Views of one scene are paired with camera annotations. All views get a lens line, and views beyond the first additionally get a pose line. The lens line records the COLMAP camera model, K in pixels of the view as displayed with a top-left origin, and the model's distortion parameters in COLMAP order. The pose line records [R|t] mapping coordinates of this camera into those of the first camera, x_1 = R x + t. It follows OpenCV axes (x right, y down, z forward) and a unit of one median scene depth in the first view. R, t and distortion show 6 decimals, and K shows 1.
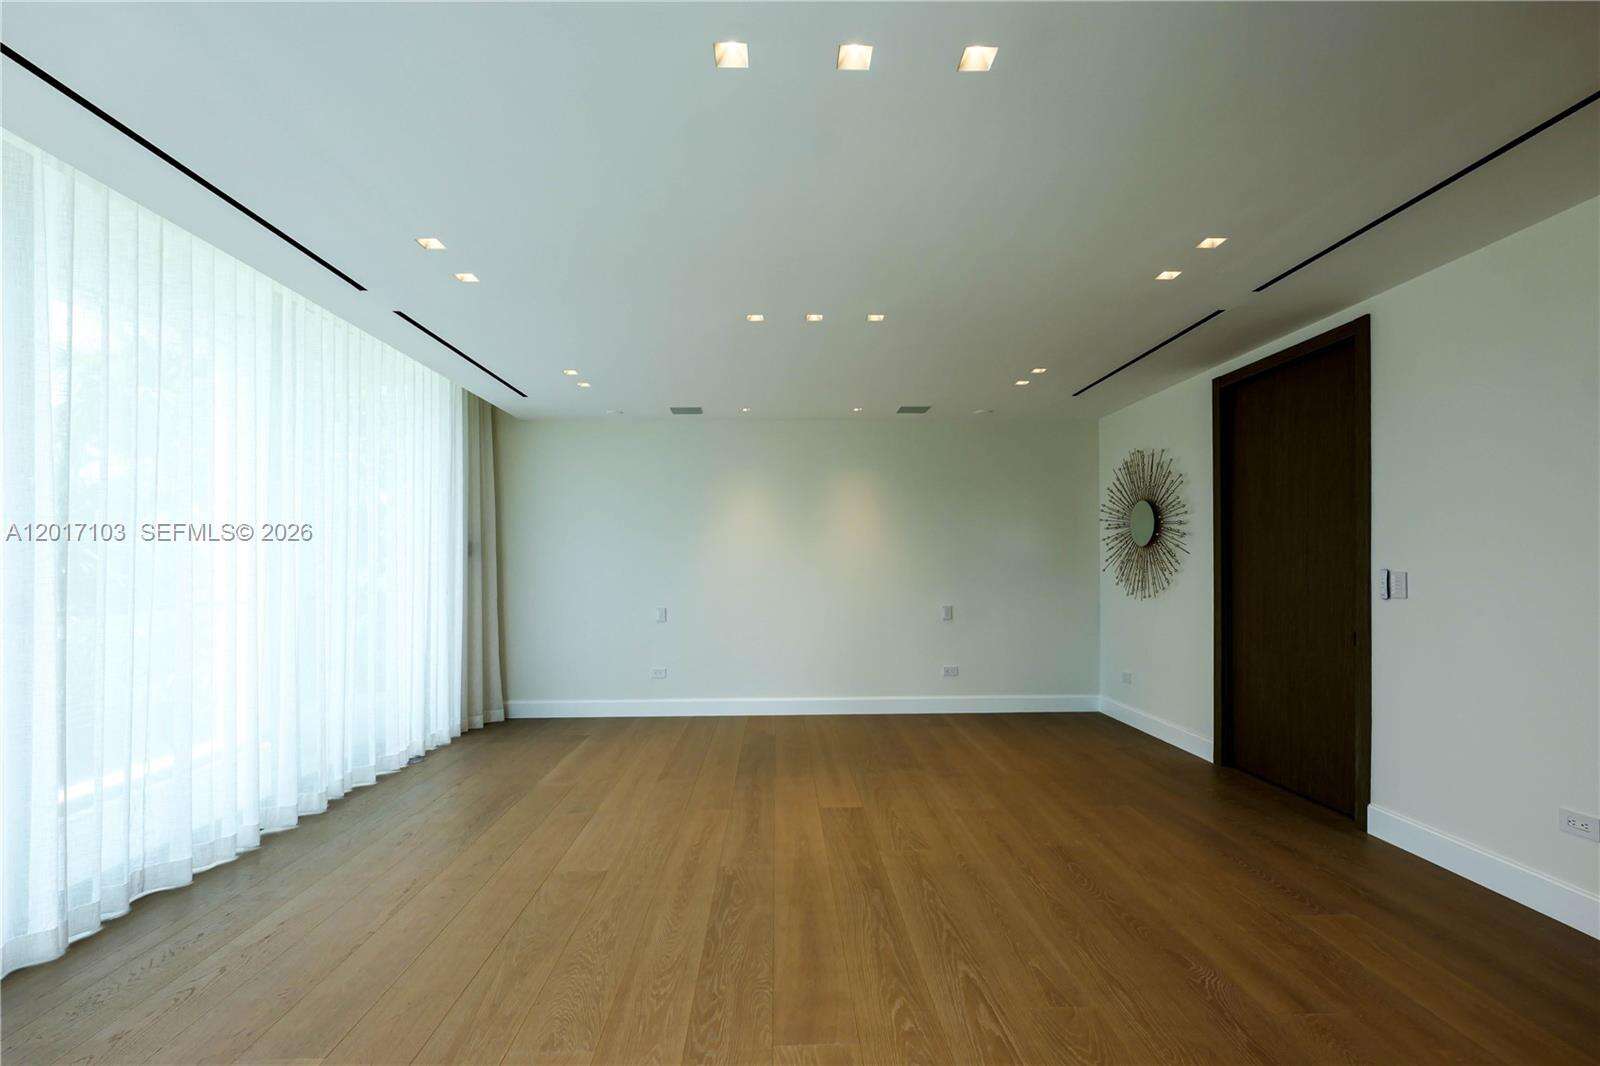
lens RADIAL K [[673.4, 0, 796.0], [0, 673.4, 563.3], [0, 0, 1]] dist [-0.001346, -0.000118]
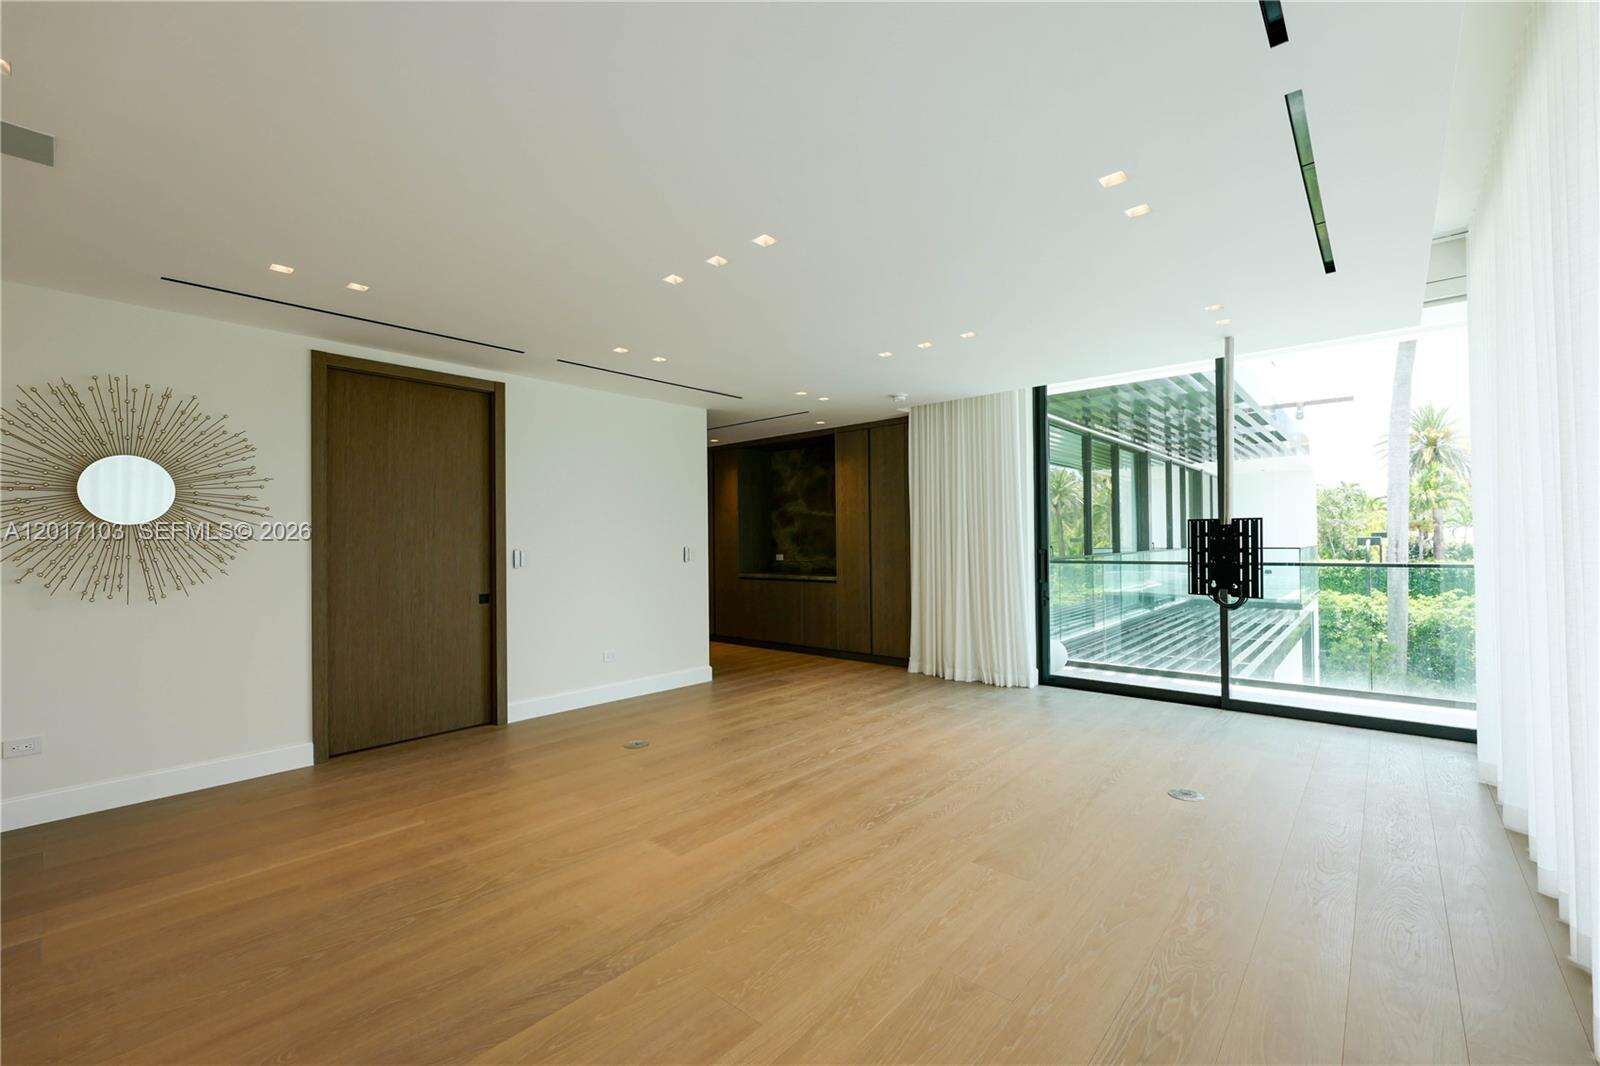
lens RADIAL K [[667.7, 0, 800.0], [0, 667.7, 533.0], [0, 0, 1]] dist [-0.000601, -0.000446]
pose [[-0.726139, 0.022747, 0.687172, -0.606988], [0.013554, 0.999732, -0.018771, 0.006917], [-0.687415, -0.004317, -0.726252, 1.475047]]
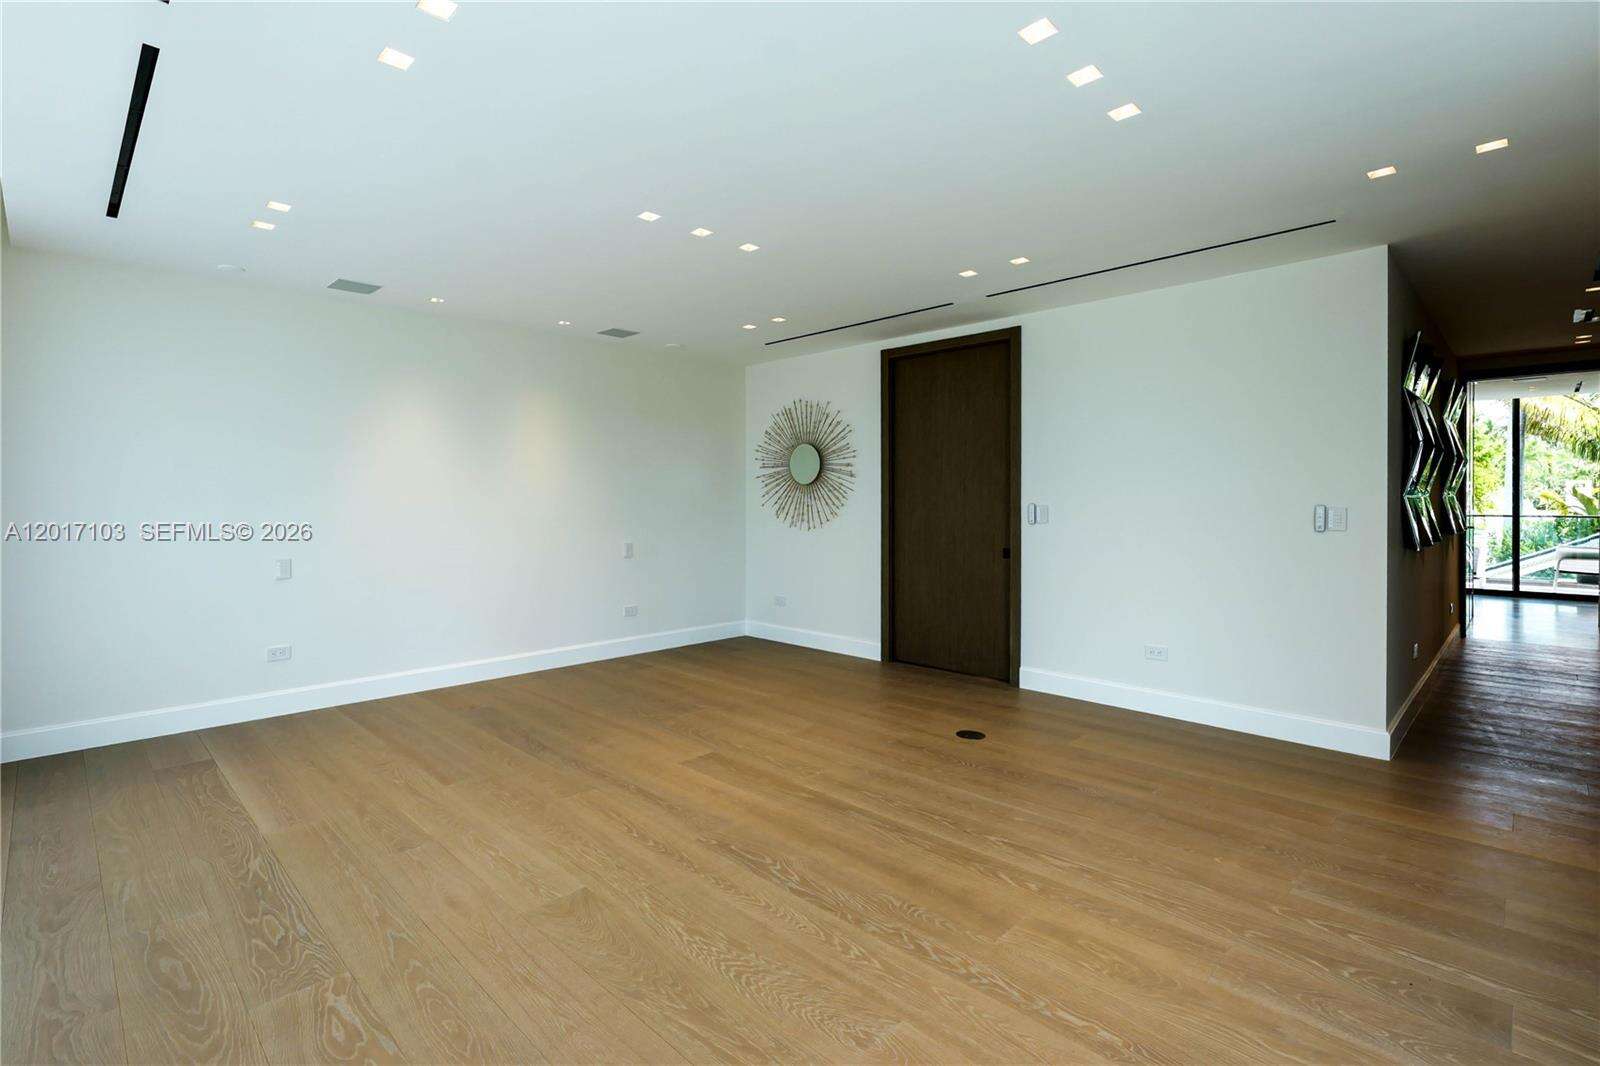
lens RADIAL K [[736.2, 0, 736.7], [0, 736.2, 498.5], [0, 0, 1]] dist [0.002921, -0.000191]
pose [[0.754025, 0.005154, 0.656826, -0.569645], [-0.004546, 0.999986, -0.002628, 0.004501], [-0.656831, -0.001005, 0.754038, 0.191120]]
